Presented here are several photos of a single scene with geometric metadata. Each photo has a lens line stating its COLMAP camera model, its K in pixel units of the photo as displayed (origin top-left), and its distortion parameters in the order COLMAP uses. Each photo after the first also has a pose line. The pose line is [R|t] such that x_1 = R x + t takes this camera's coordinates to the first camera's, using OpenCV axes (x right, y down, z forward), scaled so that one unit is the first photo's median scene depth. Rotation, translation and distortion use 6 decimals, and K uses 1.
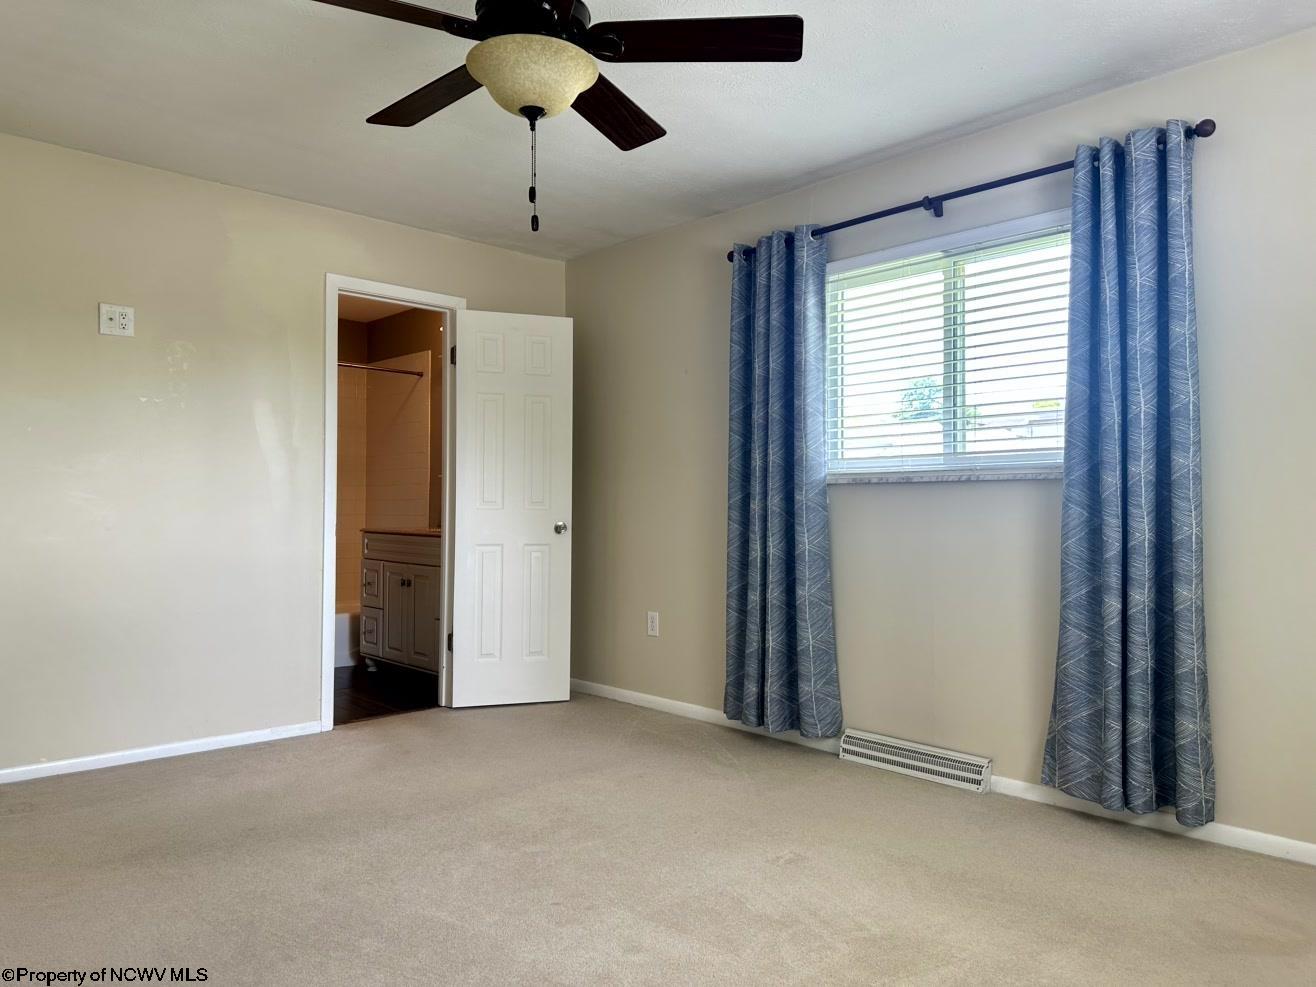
lens RADIAL K [[920.8, 0, 658.2], [0, 920.8, 495.5], [0, 0, 1]] dist [0.066223, -0.088546]
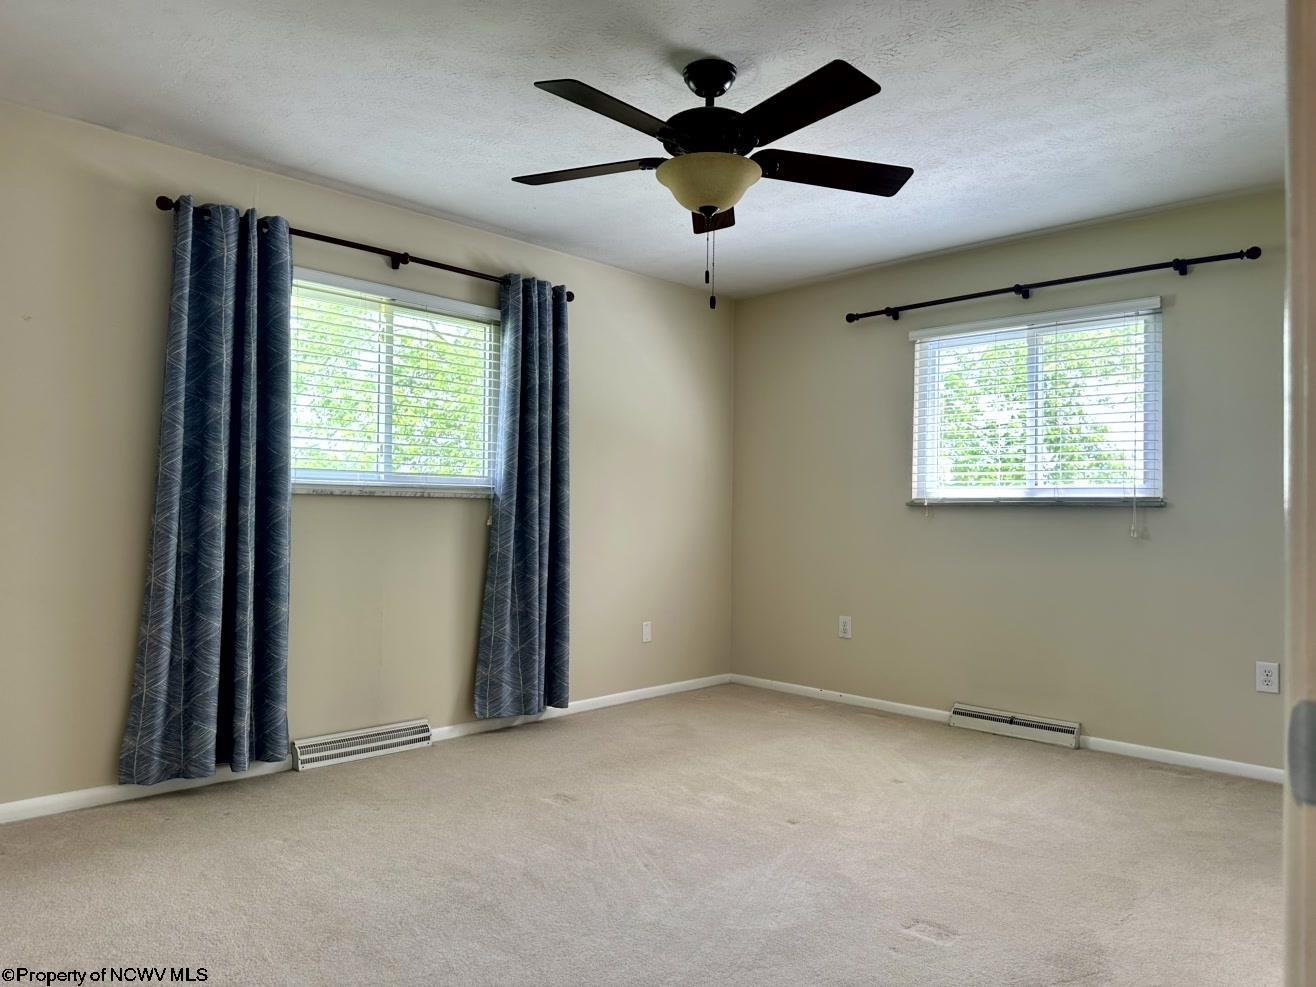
lens RADIAL K [[920.8, 0, 652.7], [0, 920.8, 488.3], [0, 0, 1]] dist [0.066223, -0.088546]
pose [[-0.039683, 0.024054, 0.998923, -0.856407], [-0.029320, 0.999252, -0.025227, -0.004892], [-0.998782, -0.030289, -0.038948, 0.701015]]
